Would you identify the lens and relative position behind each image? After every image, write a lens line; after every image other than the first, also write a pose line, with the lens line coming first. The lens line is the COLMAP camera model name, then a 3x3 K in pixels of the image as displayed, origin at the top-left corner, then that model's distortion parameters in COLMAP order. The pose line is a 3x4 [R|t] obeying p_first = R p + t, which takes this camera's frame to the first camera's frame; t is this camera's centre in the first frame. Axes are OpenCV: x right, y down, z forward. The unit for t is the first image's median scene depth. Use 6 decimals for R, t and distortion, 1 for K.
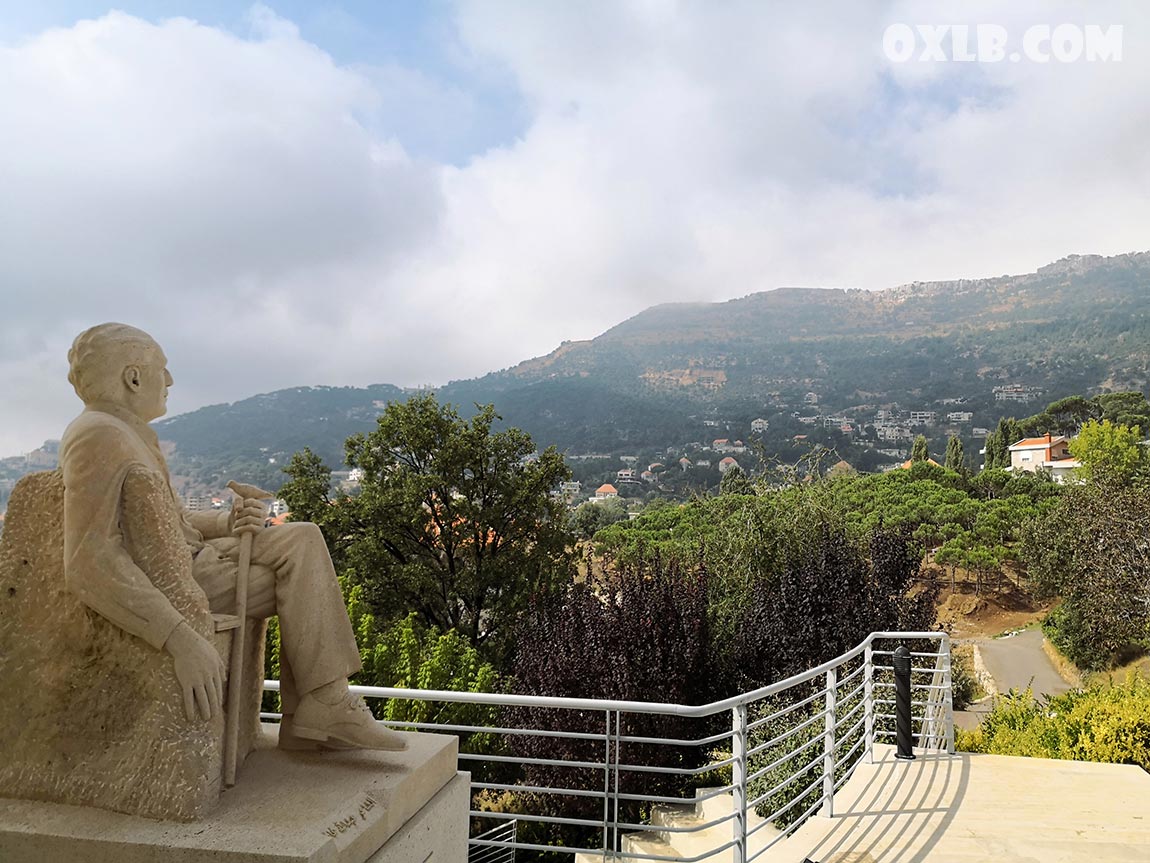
lens RADIAL K [[945.6, 0, 577.9], [0, 945.6, 426.9], [0, 0, 1]] dist [0.000591, -0.012761]
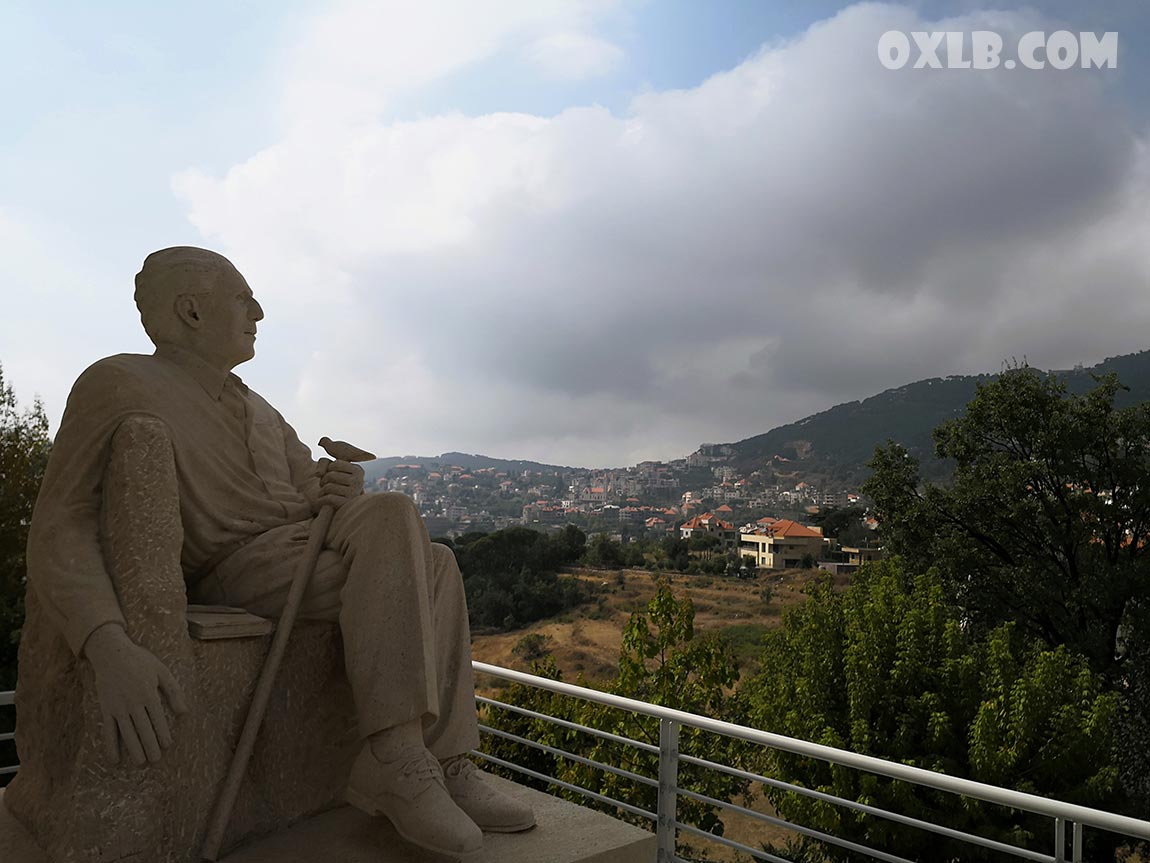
lens RADIAL K [[945.6, 0, 569.2], [0, 945.6, 440.2], [0, 0, 1]] dist [0.000591, -0.012761]
pose [[0.791258, -0.040572, -0.610135, 0.248391], [0.051530, 0.998671, 0.000419, 0.069873], [0.609307, -0.031772, 0.792298, 0.533773]]
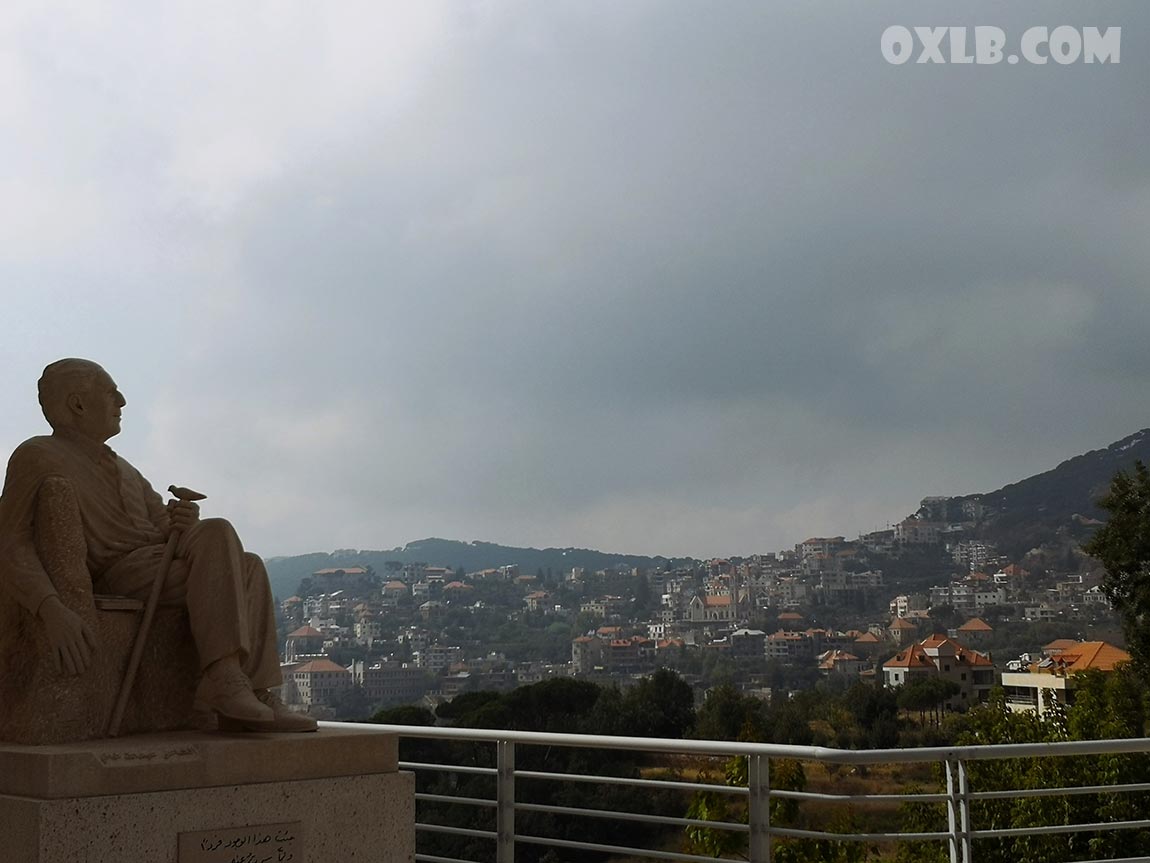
lens RADIAL K [[1901.8, 0, 578.8], [0, 1901.8, 433.4], [0, 0, 1]] dist [0.076931, 0.000000]
pose [[0.759988, -0.104322, -0.641510, 1.439239], [0.101604, 0.993969, -0.041270, 0.138165], [0.641946, -0.033815, 0.766004, -0.393747]]
